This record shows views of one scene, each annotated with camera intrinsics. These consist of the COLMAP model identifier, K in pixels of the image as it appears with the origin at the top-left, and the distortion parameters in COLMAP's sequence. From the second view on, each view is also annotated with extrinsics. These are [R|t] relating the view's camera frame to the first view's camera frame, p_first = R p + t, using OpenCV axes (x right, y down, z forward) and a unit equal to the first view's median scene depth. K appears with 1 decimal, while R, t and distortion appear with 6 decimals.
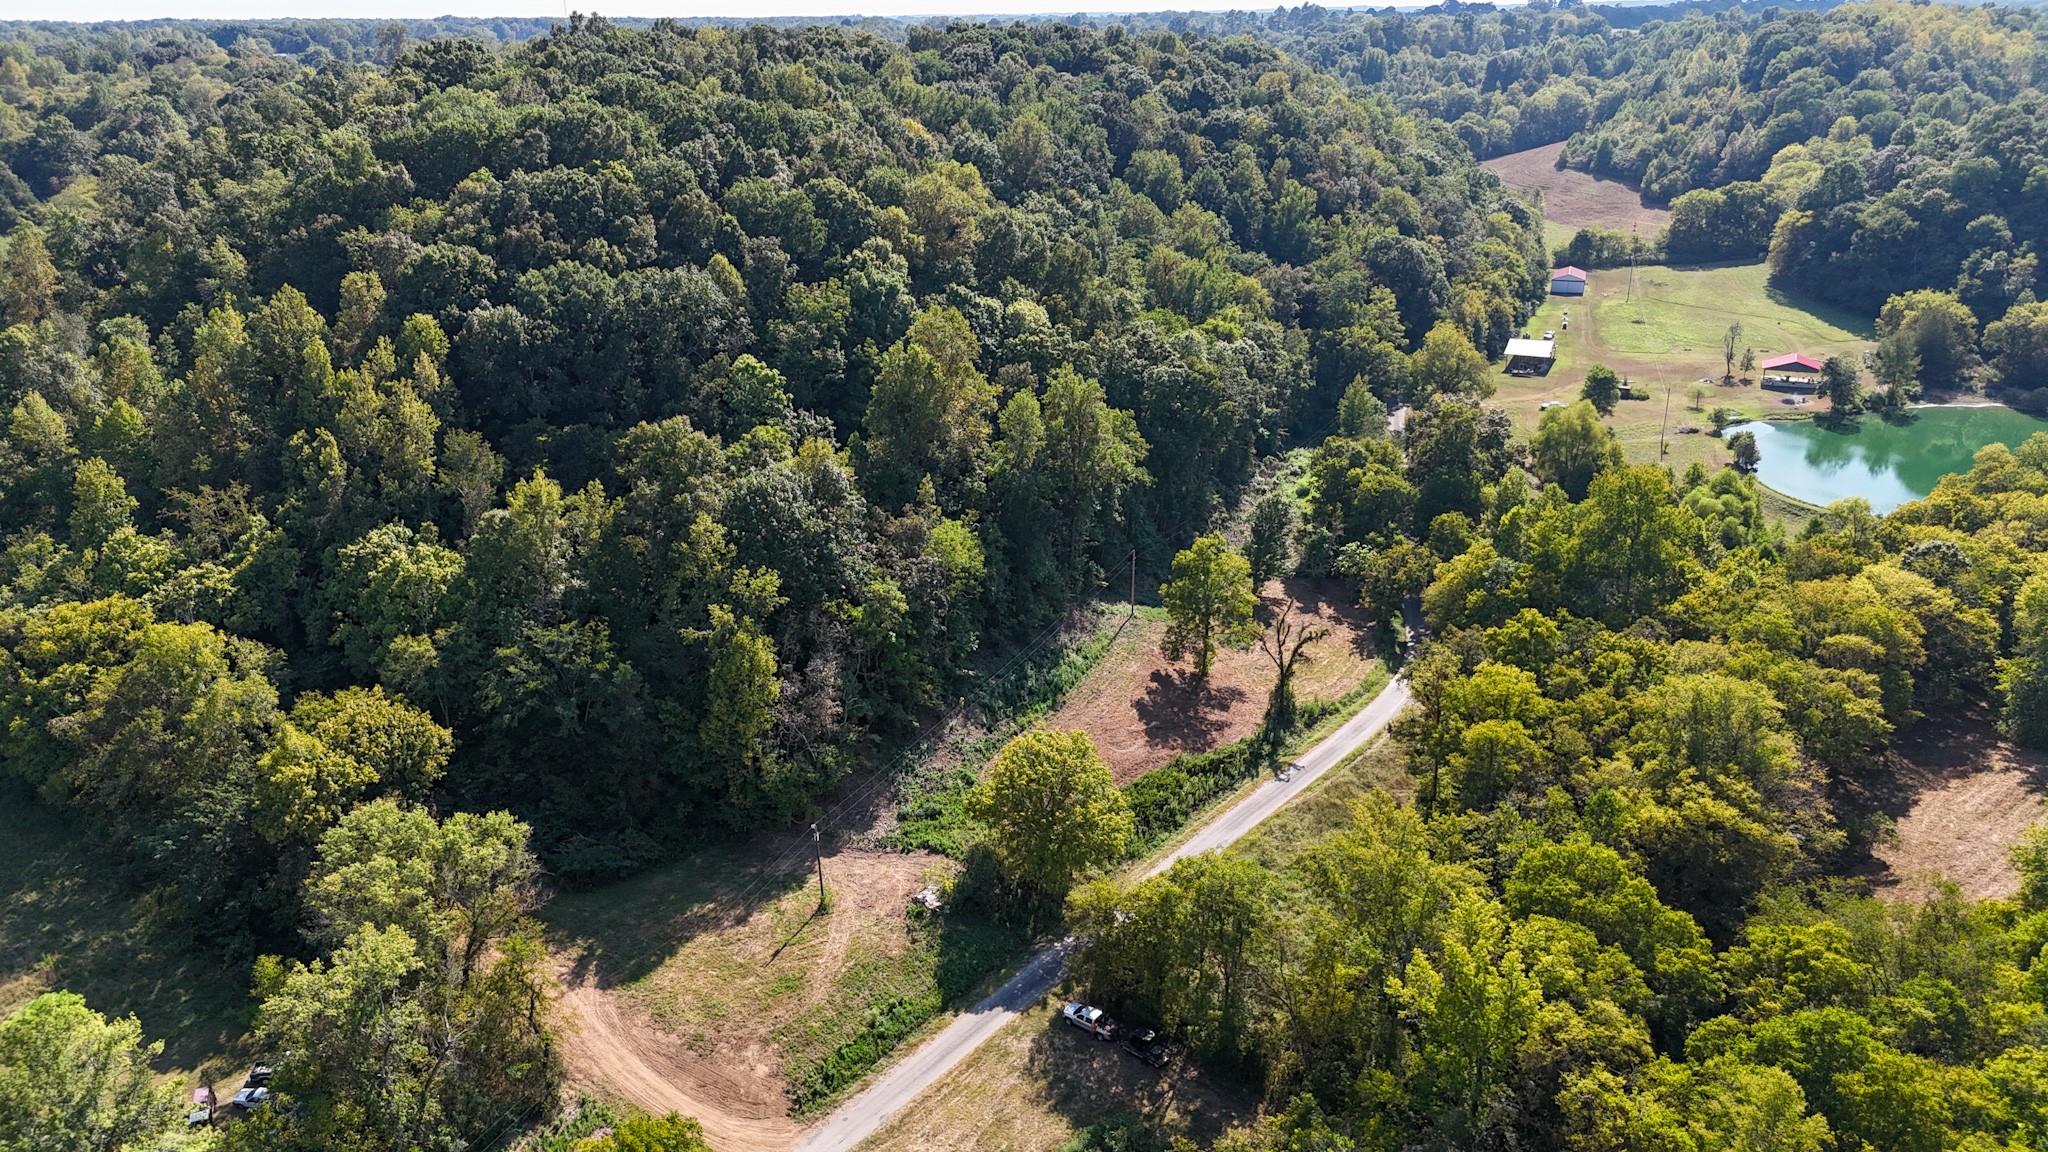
lens RADIAL K [[1525.6, 0, 1029.9], [0, 1525.6, 573.3], [0, 0, 1]] dist [0.088578, -0.079239]
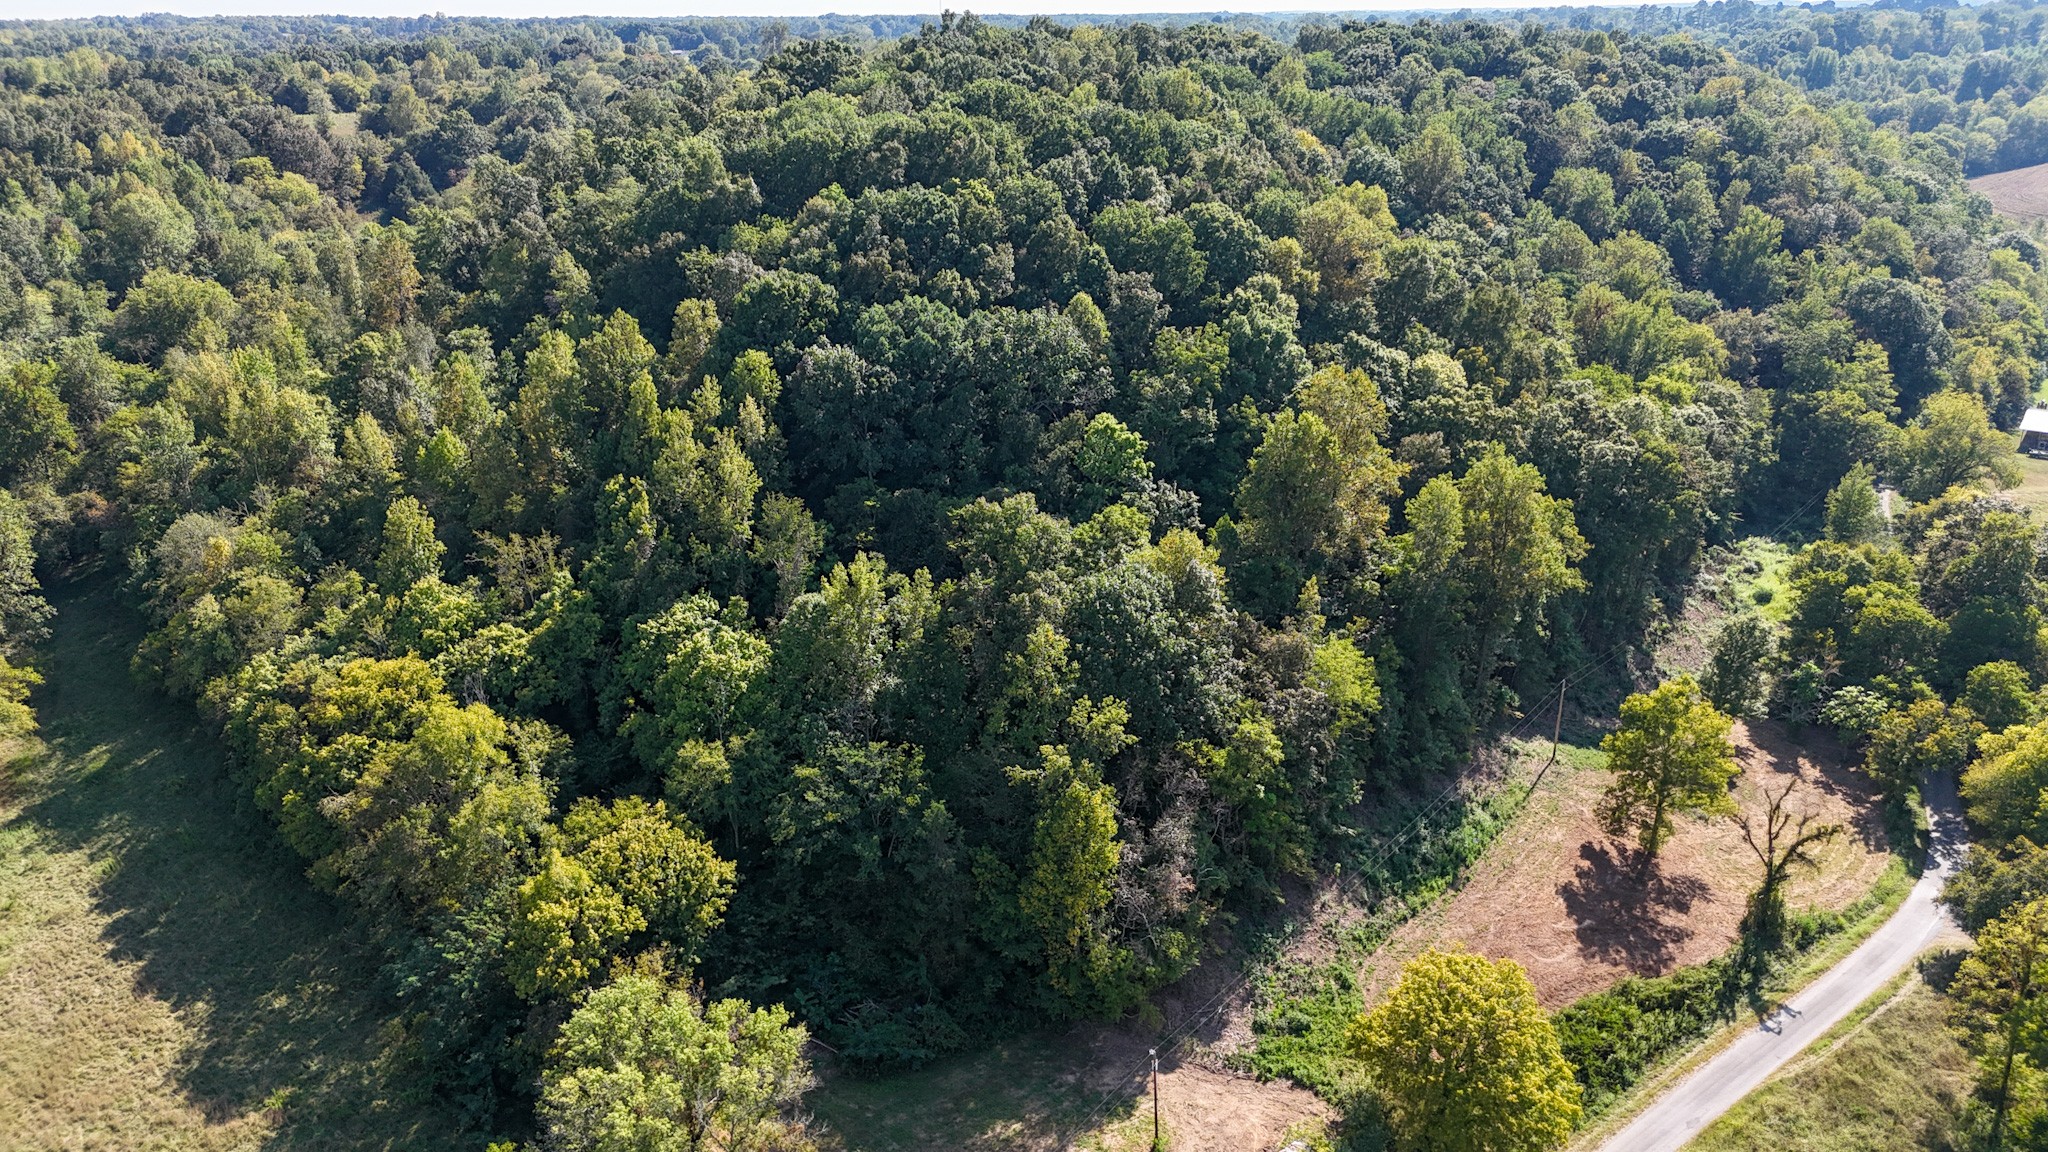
lens RADIAL K [[1525.6, 0, 1029.9], [0, 1525.6, 573.3], [0, 0, 1]] dist [0.088578, -0.079239]
pose [[0.975729, 0.079681, -0.203971, -0.051420], [-0.079337, 0.996799, 0.009874, -0.066683], [0.204105, 0.006548, 0.978927, 0.183011]]
